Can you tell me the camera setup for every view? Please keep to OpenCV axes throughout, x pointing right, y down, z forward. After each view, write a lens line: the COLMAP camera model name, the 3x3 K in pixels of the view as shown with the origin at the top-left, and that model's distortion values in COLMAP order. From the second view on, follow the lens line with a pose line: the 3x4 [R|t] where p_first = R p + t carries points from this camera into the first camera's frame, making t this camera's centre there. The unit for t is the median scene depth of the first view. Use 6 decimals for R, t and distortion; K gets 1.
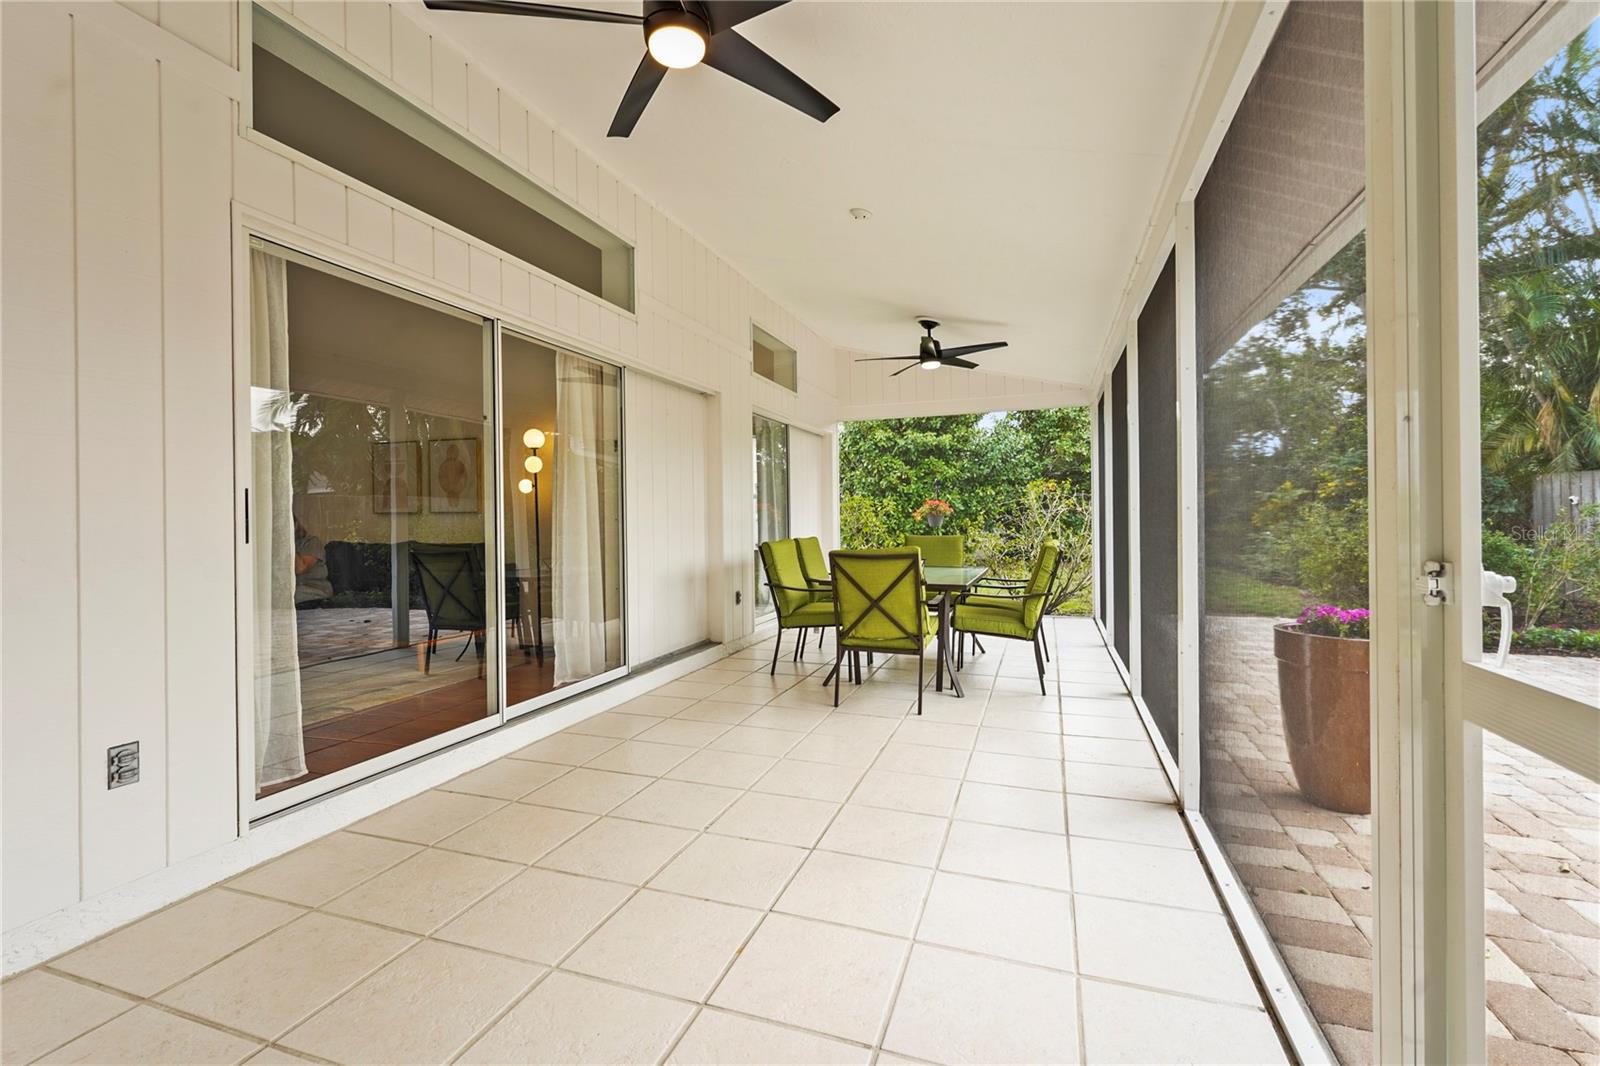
lens RADIAL K [[731.9, 0, 791.0], [0, 731.9, 518.3], [0, 0, 1]] dist [-0.000134, -0.000341]
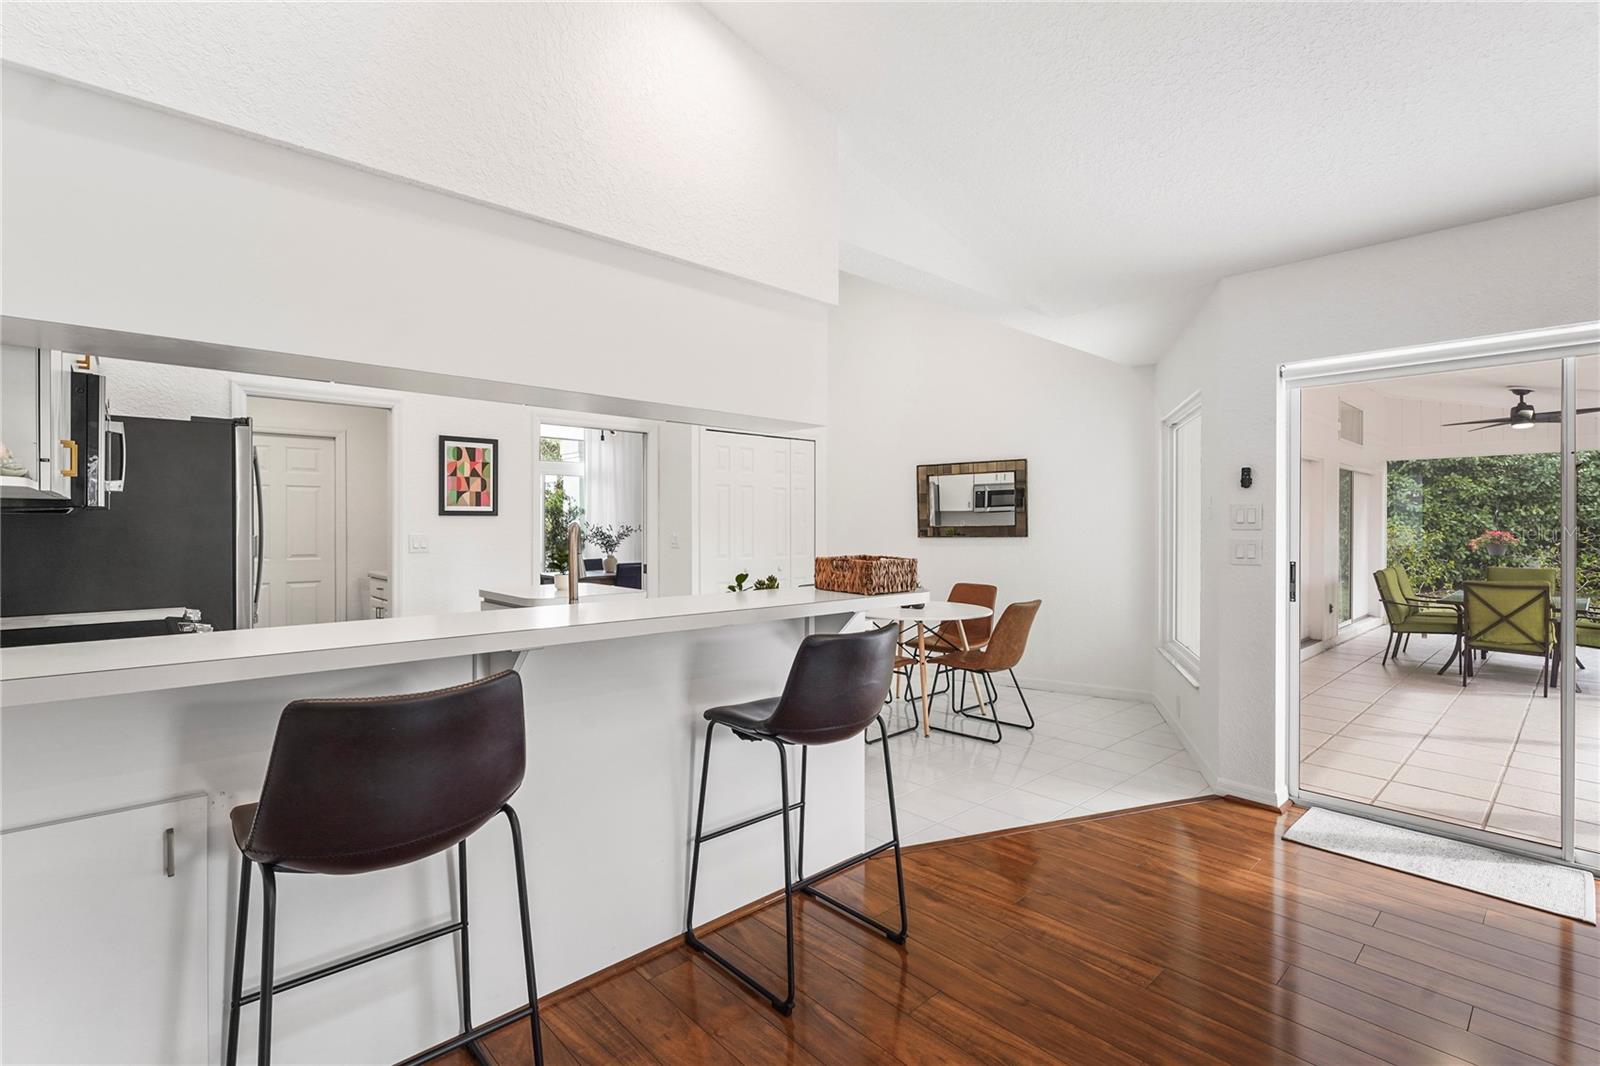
lens RADIAL K [[731.9, 0, 791.0], [0, 731.9, 527.8], [0, 0, 1]] dist [-0.000134, -0.000341]
pose [[0.878859, 0.015402, -0.476832, -0.360996], [-0.011424, 0.999872, 0.011242, -0.052455], [0.476944, -0.004433, 0.878922, -0.782518]]
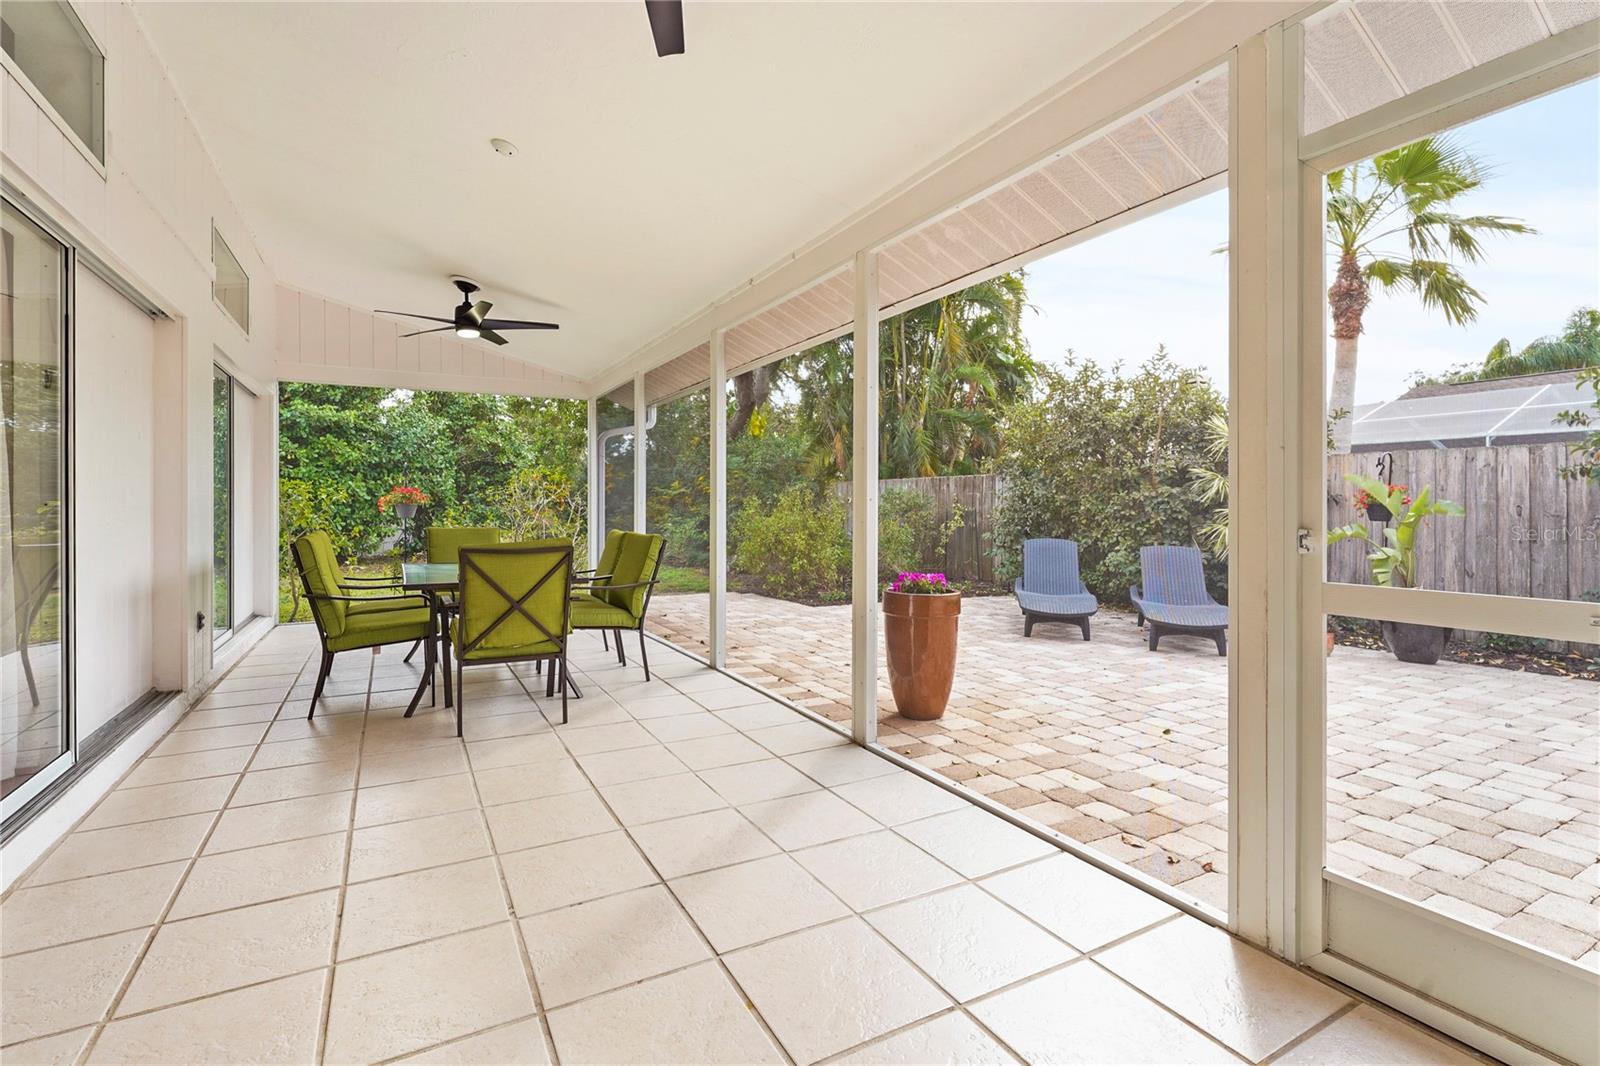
lens RADIAL K [[731.9, 0, 808.4], [0, 731.9, 506.5], [0, 0, 1]] dist [-0.000134, -0.000341]
pose [[0.659190, 0.009640, 0.751915, -0.250089], [-0.005260, 0.999952, -0.008209, 0.004569], [-0.751958, 0.001456, 0.659209, 0.141381]]
